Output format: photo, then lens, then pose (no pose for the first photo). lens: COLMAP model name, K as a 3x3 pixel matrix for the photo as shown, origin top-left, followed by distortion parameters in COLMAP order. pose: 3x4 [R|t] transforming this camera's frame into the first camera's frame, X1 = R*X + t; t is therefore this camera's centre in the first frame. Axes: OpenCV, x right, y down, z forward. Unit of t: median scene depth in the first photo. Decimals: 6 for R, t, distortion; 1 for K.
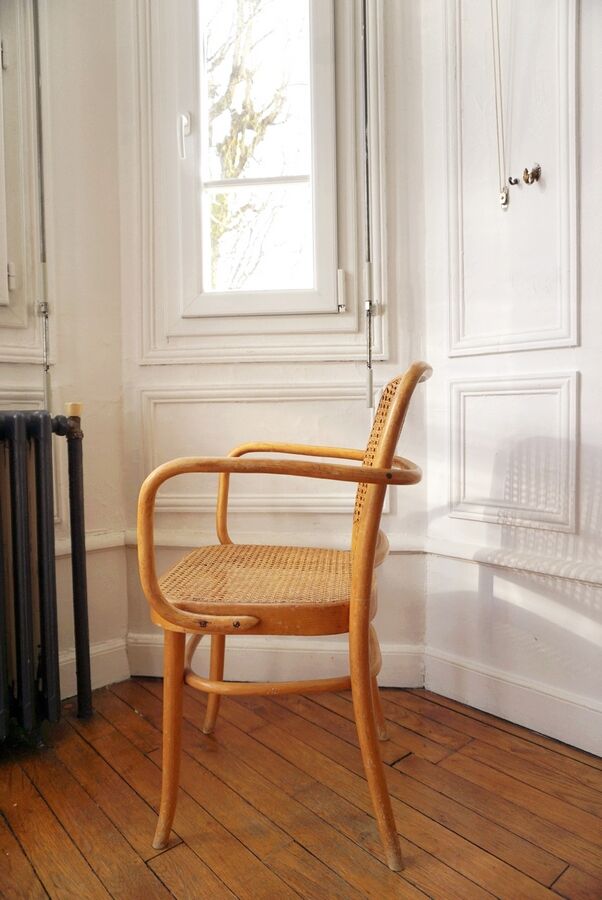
lens RADIAL K [[599.2, 0, 300.1], [0, 599.2, 445.6], [0, 0, 1]] dist [-0.042012, 0.017131]
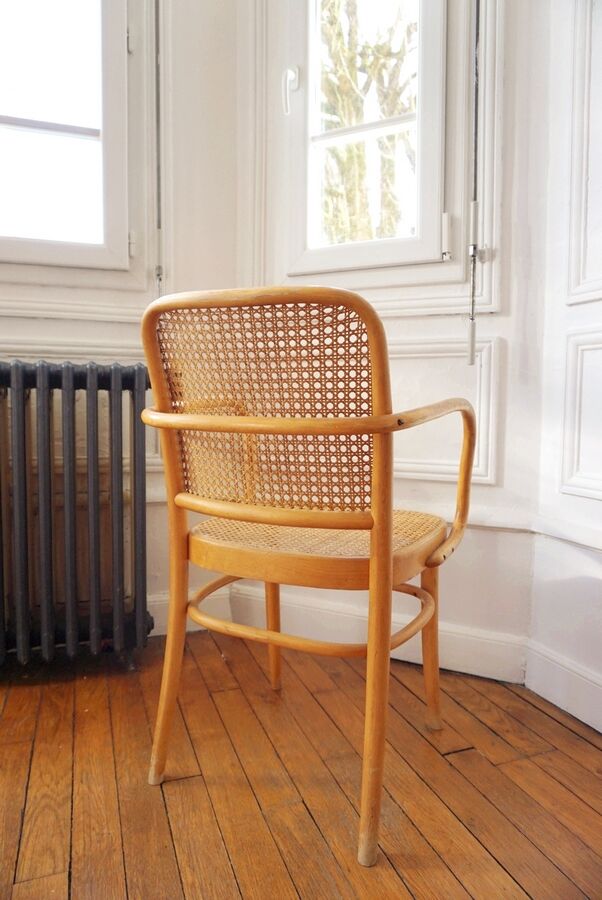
lens RADIAL K [[599.2, 0, 302.4], [0, 599.2, 446.4], [0, 0, 1]] dist [-0.042012, 0.017131]
pose [[0.932997, 0.047036, -0.356797, 0.214233], [-0.038264, 0.998768, 0.031607, 0.041865], [0.357844, -0.015837, 0.933647, 0.074205]]
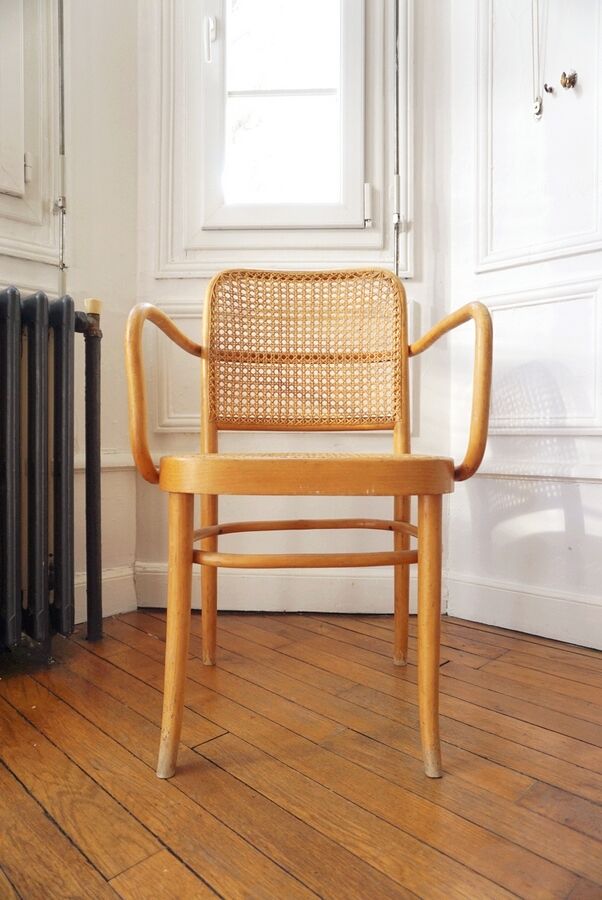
lens RADIAL K [[599.2, 0, 300.9], [0, 599.2, 446.2], [0, 0, 1]] dist [-0.042012, 0.017131]
pose [[0.997483, 0.014202, 0.069463, -0.109176], [-0.012497, 0.999611, -0.024922, 0.172925], [-0.069790, 0.023991, 0.997273, 0.040932]]
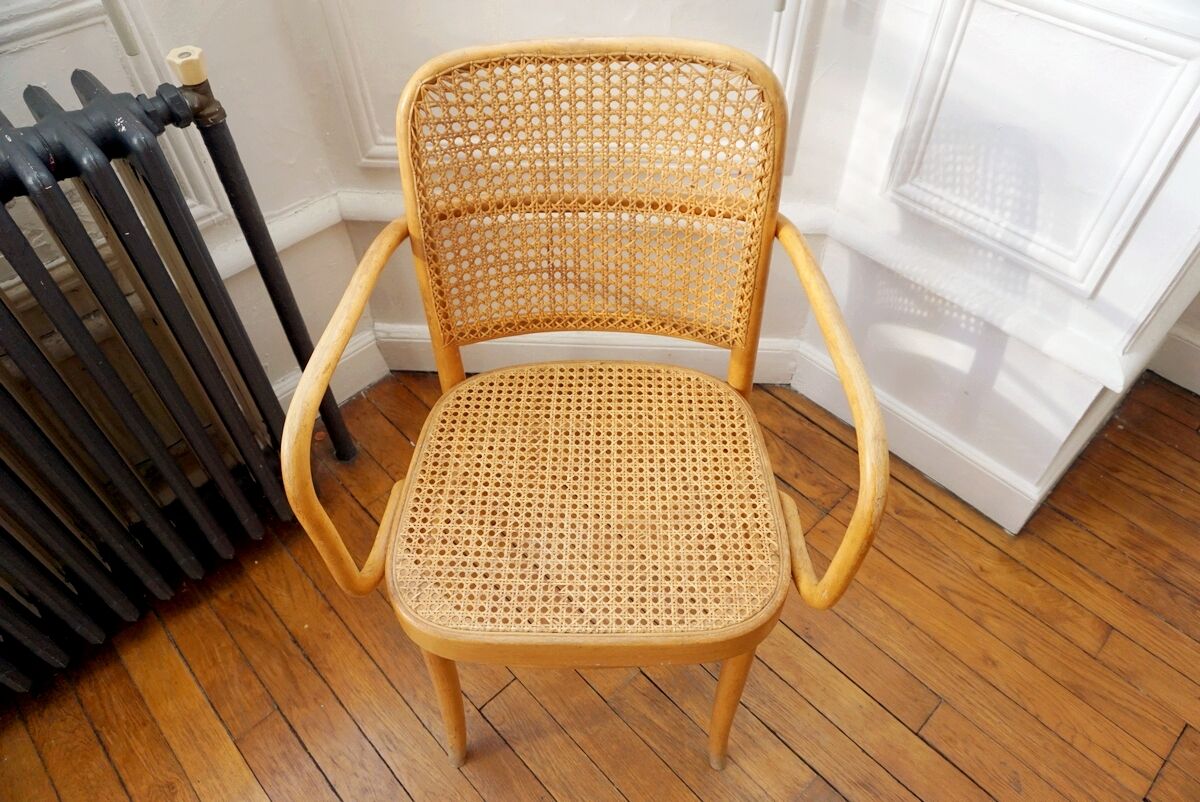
lens RADIAL K [[798.9, 0, 598.0], [0, 798.9, 394.9], [0, 0, 1]] dist [-0.042012, 0.017131]
pose [[0.999157, -0.032284, 0.025343, -0.063503], [0.003928, 0.689872, 0.723920, -0.337770], [-0.040855, -0.723211, 0.689418, 0.333544]]
